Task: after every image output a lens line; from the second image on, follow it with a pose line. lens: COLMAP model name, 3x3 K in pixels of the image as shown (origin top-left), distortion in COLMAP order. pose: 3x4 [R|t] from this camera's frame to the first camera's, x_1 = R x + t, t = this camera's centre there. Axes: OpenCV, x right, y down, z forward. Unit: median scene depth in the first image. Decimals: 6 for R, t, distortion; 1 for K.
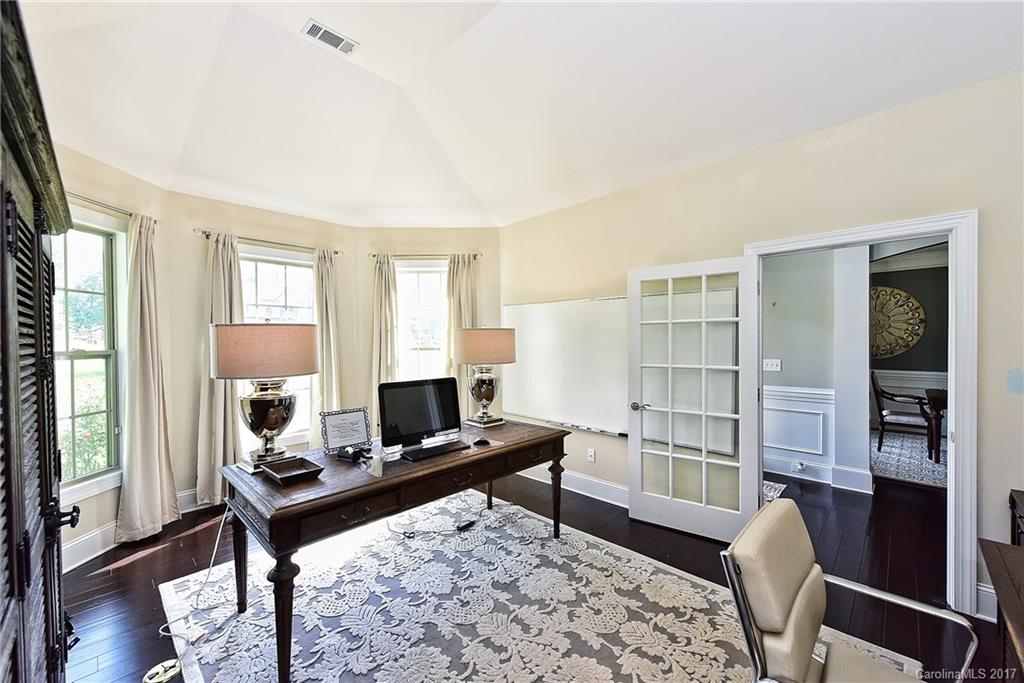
lens RADIAL K [[404.5, 0, 512.1], [0, 404.5, 341.6], [0, 0, 1]] dist [-0.000812, -0.000018]
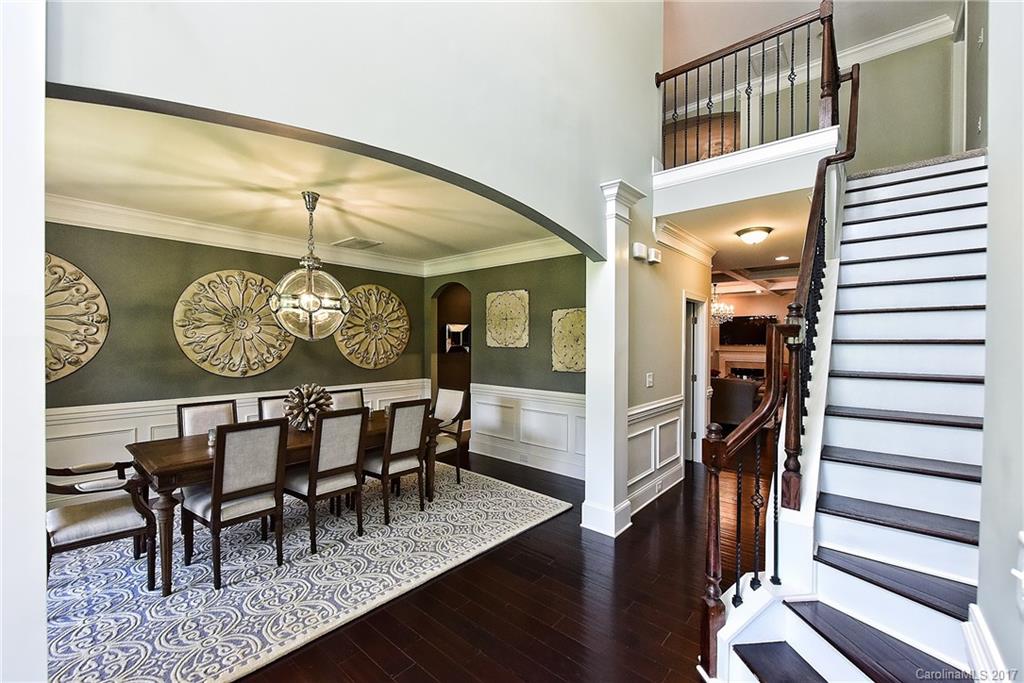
lens RADIAL K [[424.6, 0, 517.4], [0, 424.6, 340.5], [0, 0, 1]] dist [0.004164, 0.000039]
pose [[-0.062882, 0.008688, 0.997983, 0.356161], [0.007883, 0.999935, -0.008209, -0.009817], [-0.997990, 0.007351, -0.062946, 0.435009]]
